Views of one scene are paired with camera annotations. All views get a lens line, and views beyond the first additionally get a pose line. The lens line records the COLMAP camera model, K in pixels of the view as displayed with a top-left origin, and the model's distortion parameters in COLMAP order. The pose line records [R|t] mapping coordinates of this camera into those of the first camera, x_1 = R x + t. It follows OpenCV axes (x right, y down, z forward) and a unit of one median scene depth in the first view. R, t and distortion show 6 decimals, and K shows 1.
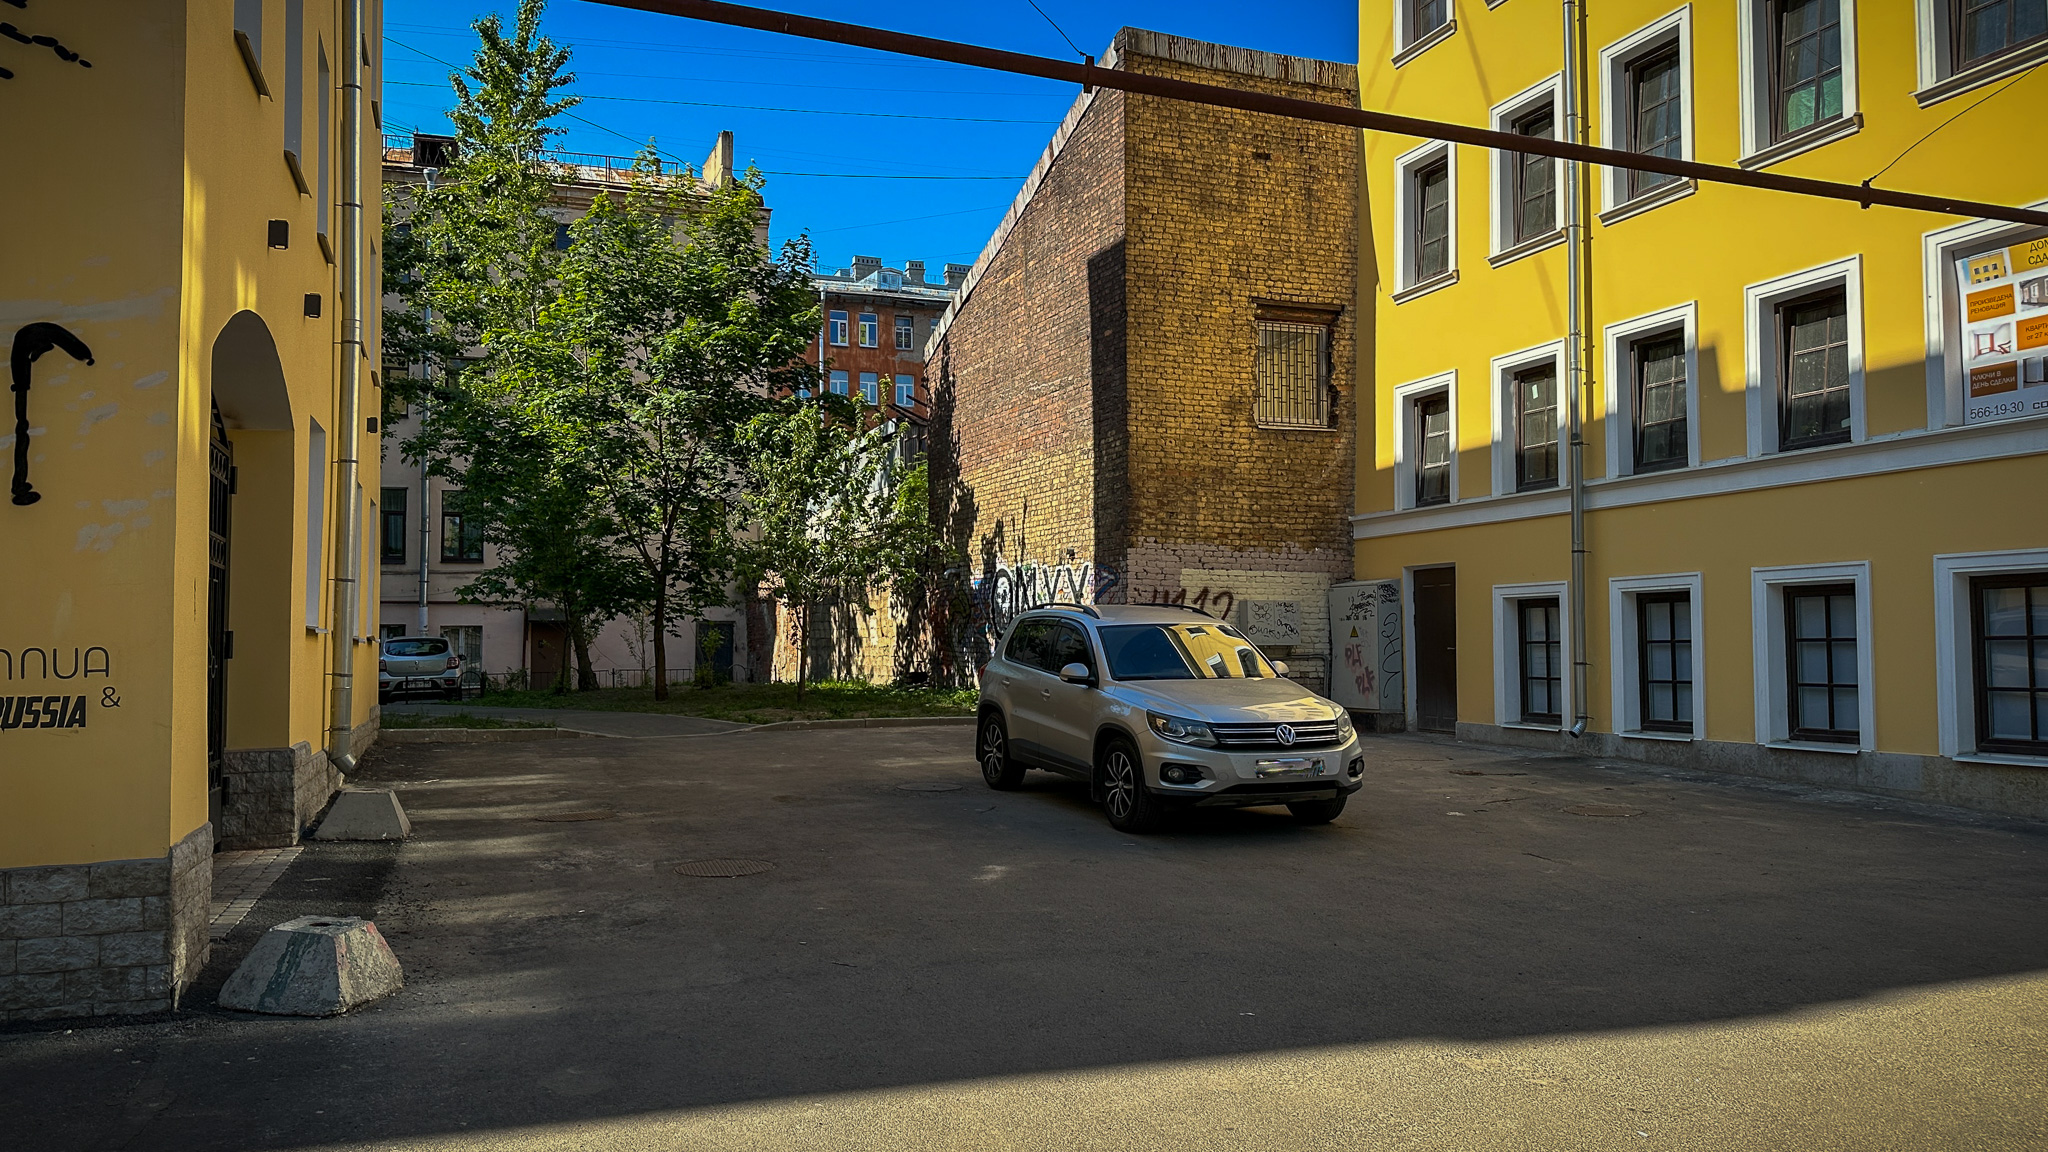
lens RADIAL K [[1451.2, 0, 1024.0], [0, 1451.2, 576.0], [0, 0, 1]] dist [0.074598, -0.132533]
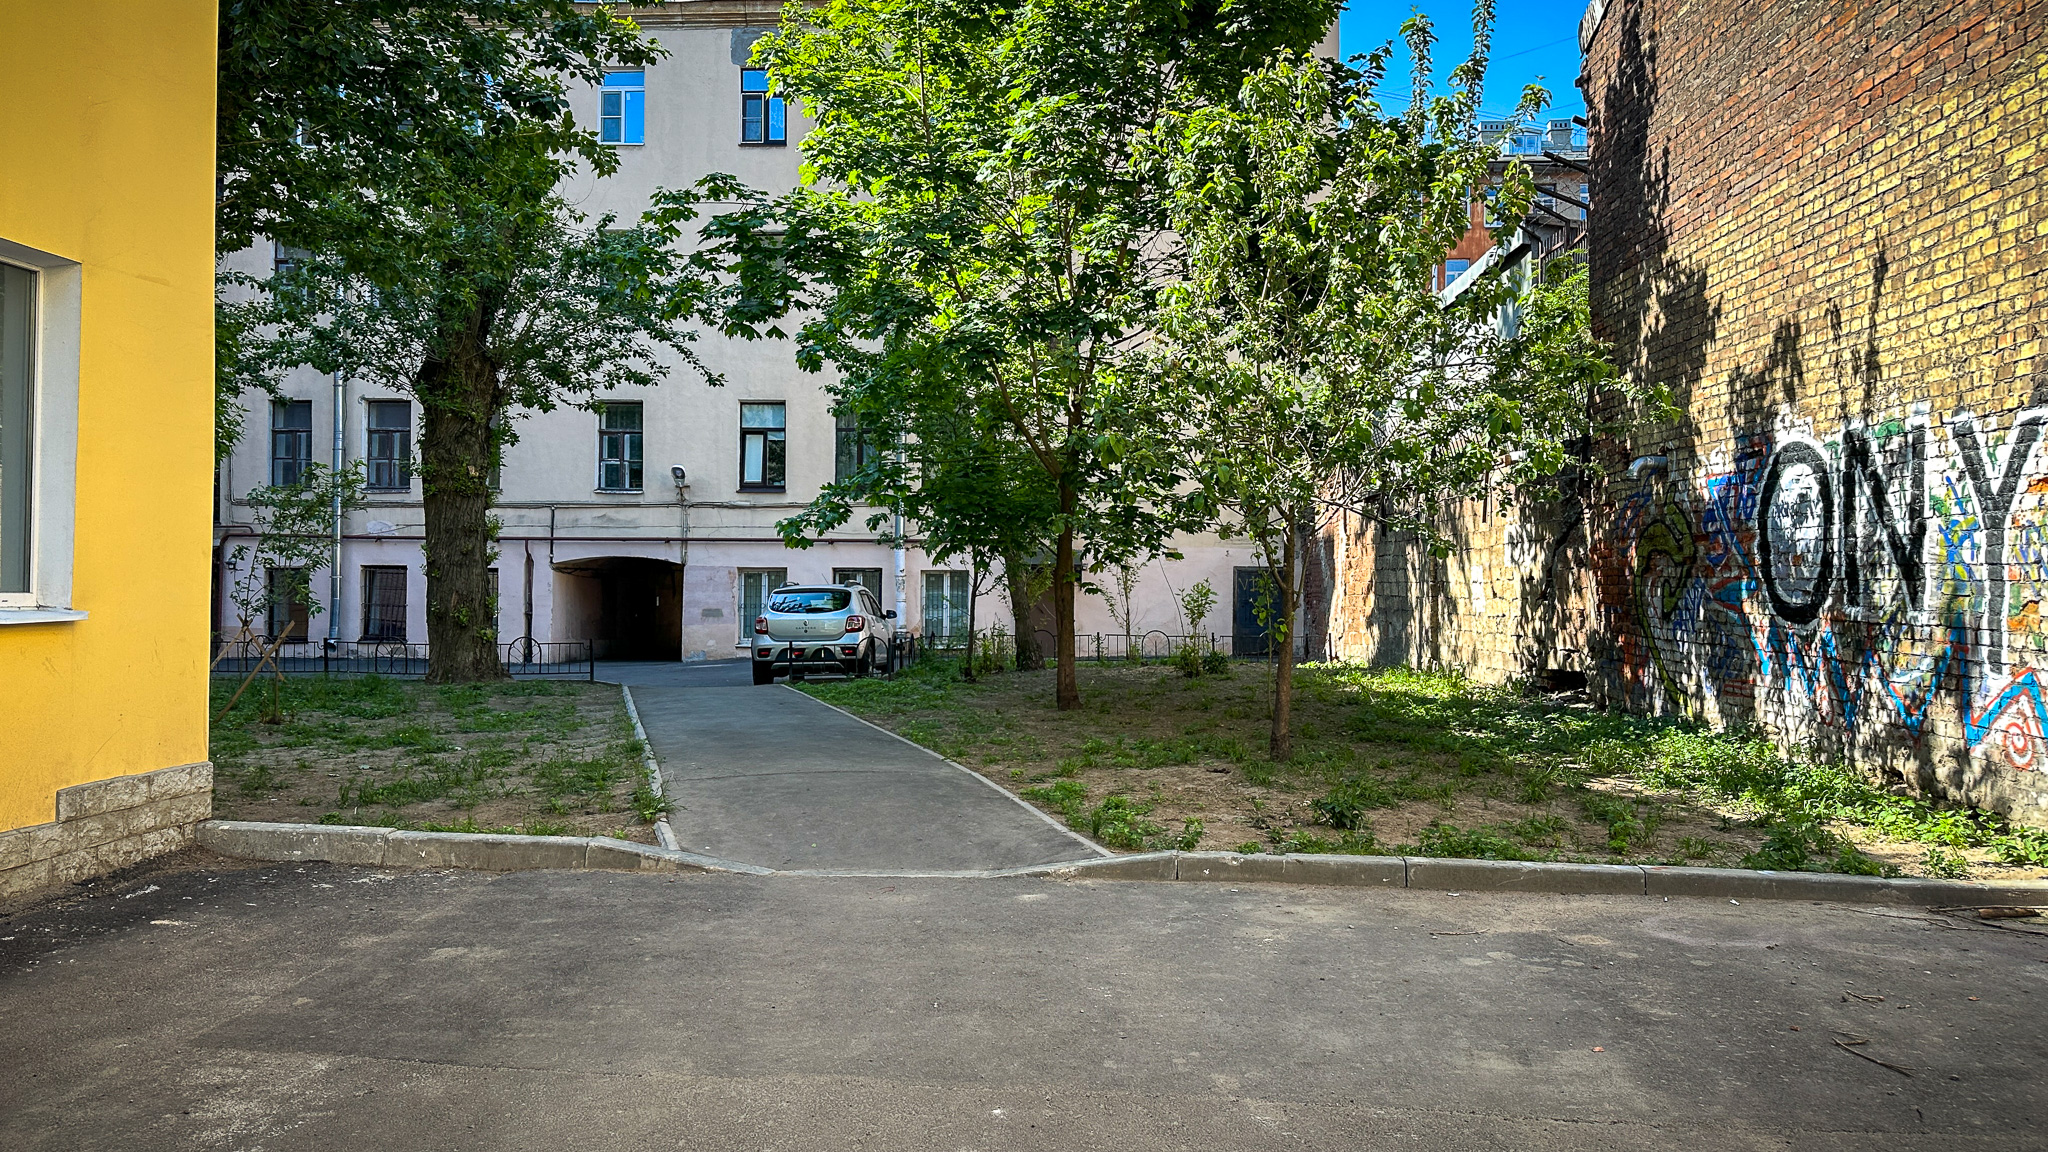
lens RADIAL K [[1445.3, 0, 958.5], [0, 1445.3, 572.9], [0, 0, 1]] dist [0.028240, -0.080473]
pose [[0.893699, 0.007036, -0.448611, -0.036566], [0.008894, 0.999403, 0.033392, 0.013576], [0.448578, -0.033832, 0.893103, 0.467124]]
